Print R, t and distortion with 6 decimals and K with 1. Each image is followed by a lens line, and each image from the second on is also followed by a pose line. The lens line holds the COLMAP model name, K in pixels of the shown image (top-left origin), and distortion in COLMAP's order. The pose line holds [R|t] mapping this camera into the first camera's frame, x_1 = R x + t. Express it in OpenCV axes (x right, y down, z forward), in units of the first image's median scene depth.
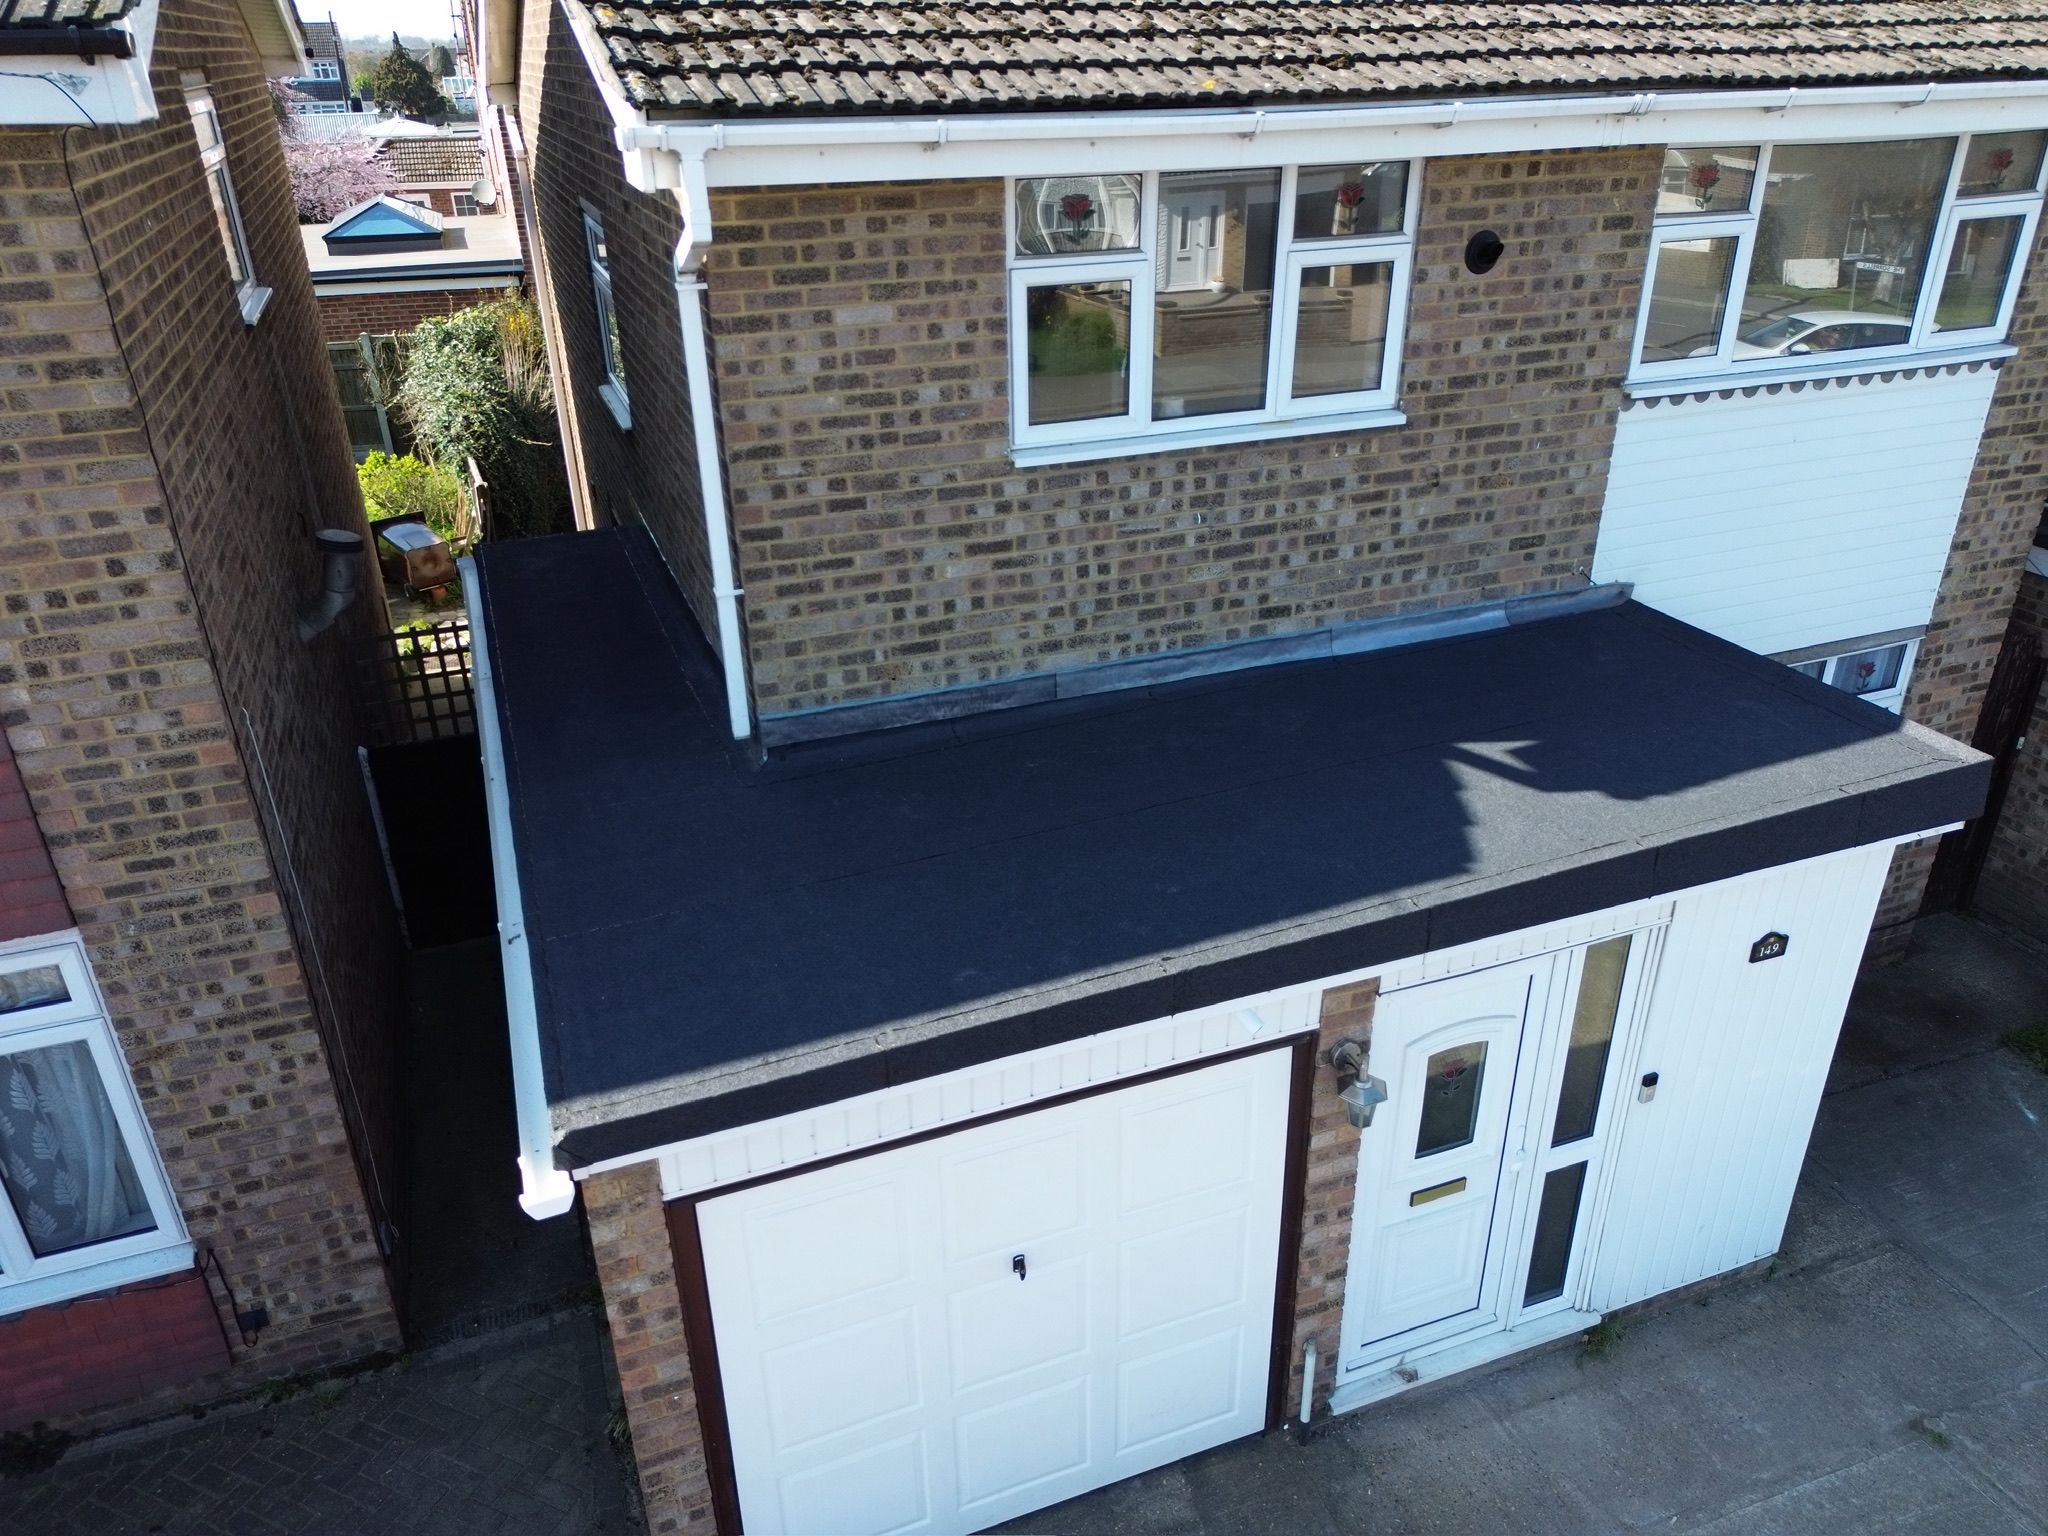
lens RADIAL K [[1421.2, 0, 1024.0], [0, 1421.2, 768.0], [0, 0, 1]] dist [0.067479, -0.061872]
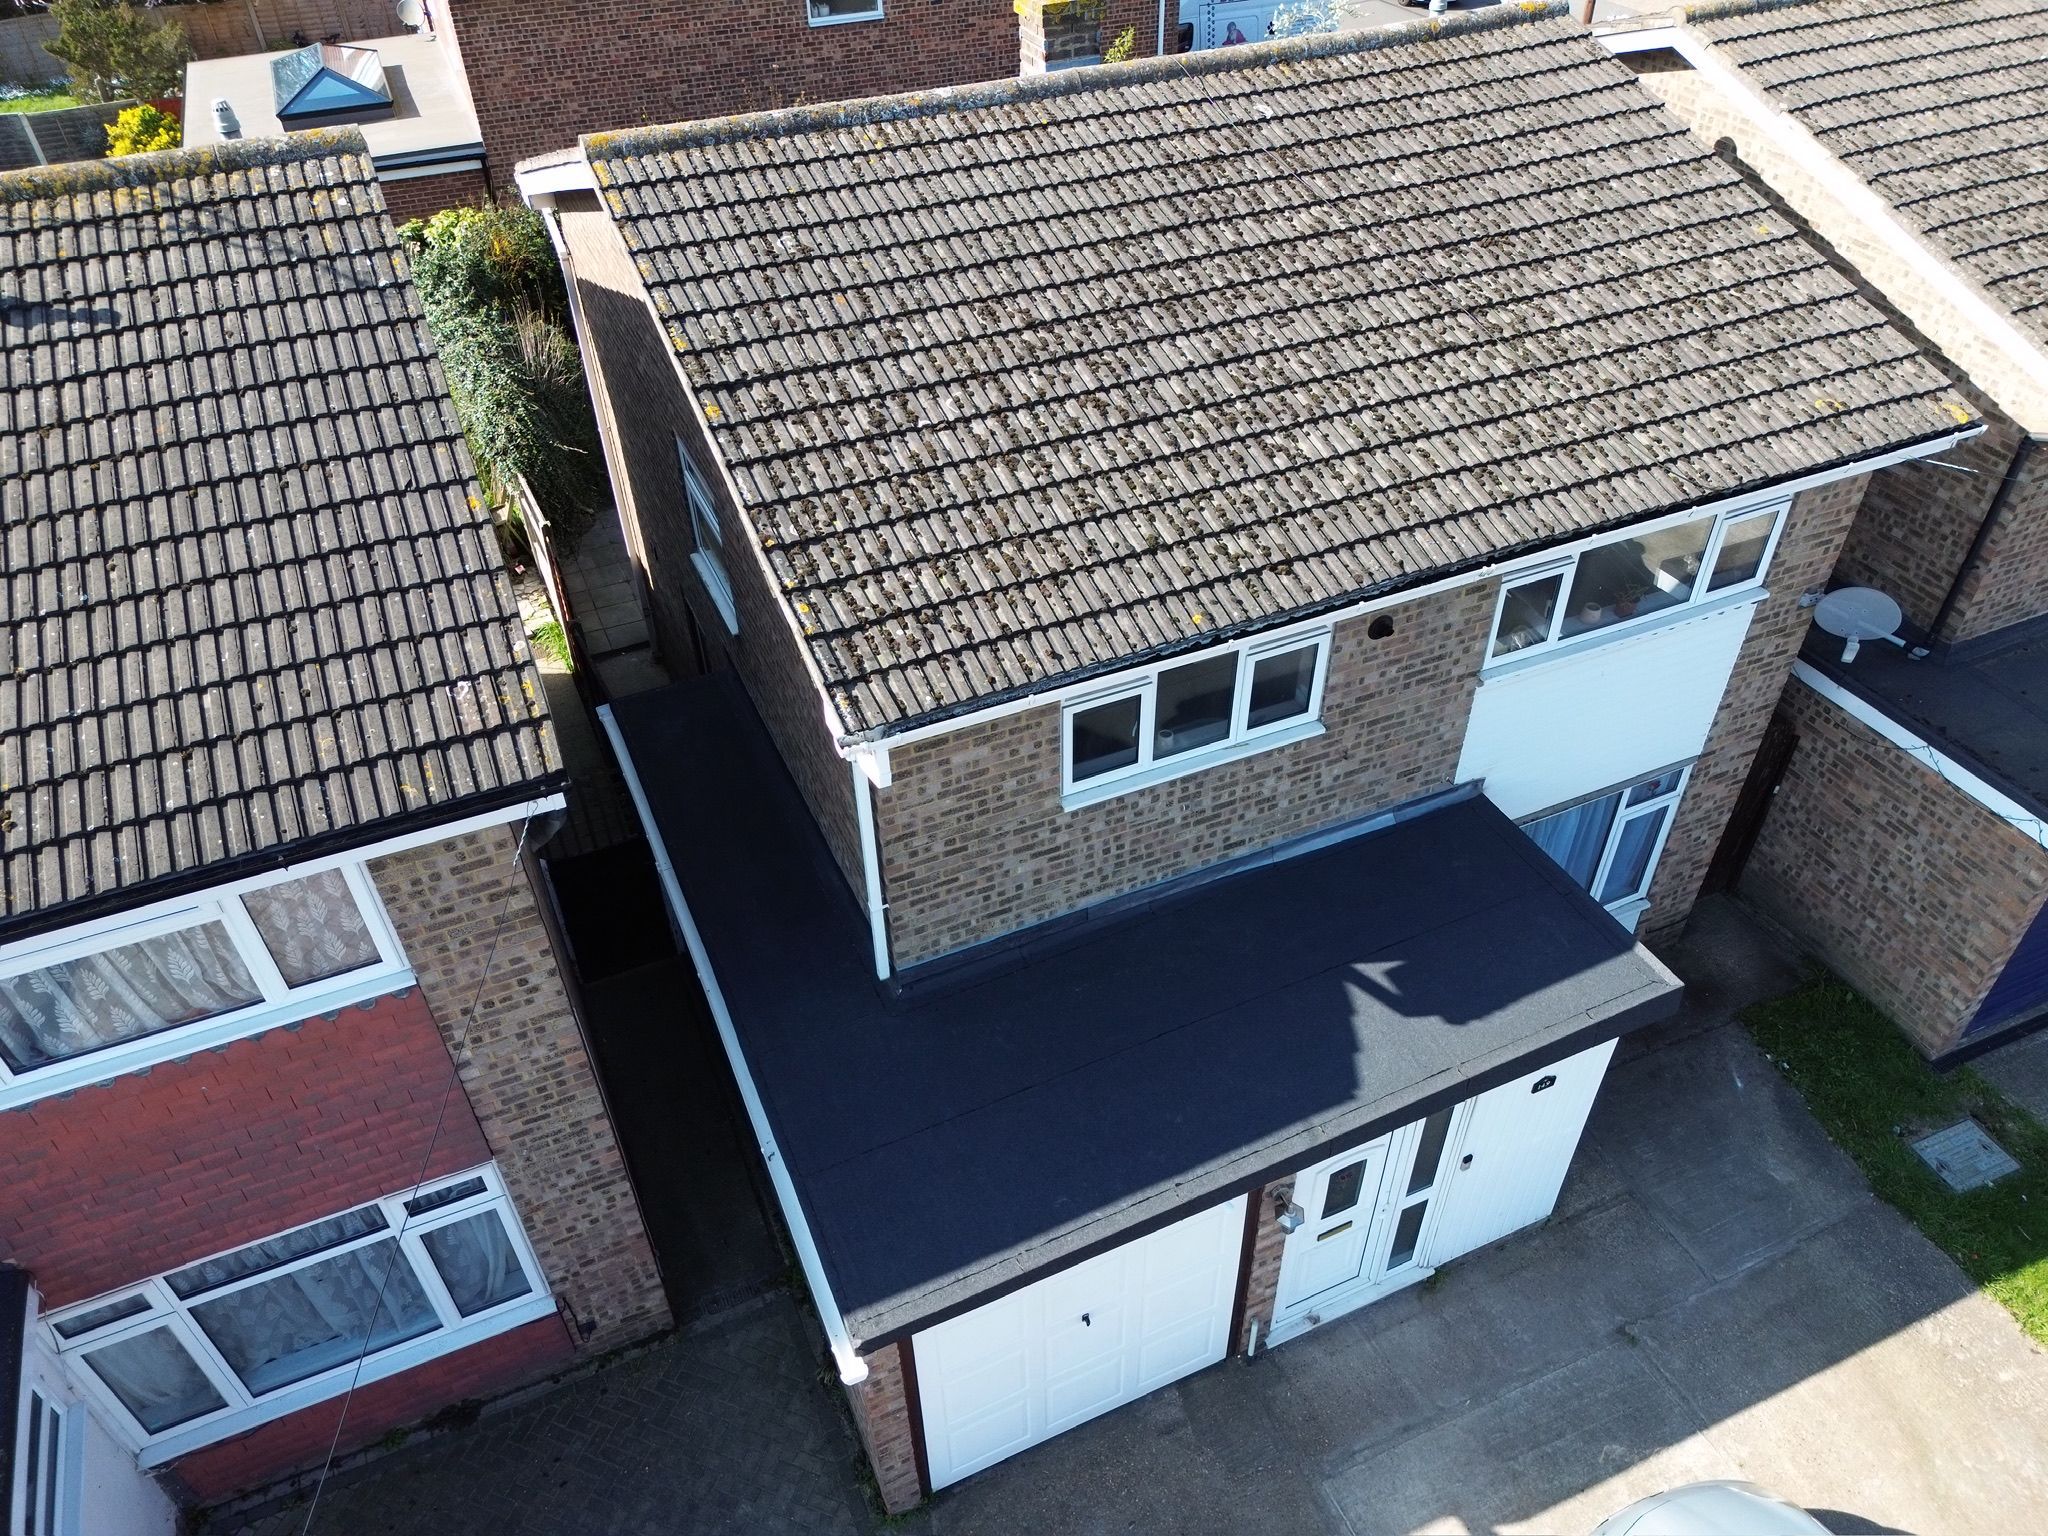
lens RADIAL K [[1421.2, 0, 1024.0], [0, 1421.2, 768.0], [0, 0, 1]] dist [0.067479, -0.061872]
pose [[0.998370, -0.038237, 0.042366, -0.105515], [0.027131, 0.971104, 0.237111, -0.587027], [-0.050208, -0.235575, 0.970558, -0.413423]]
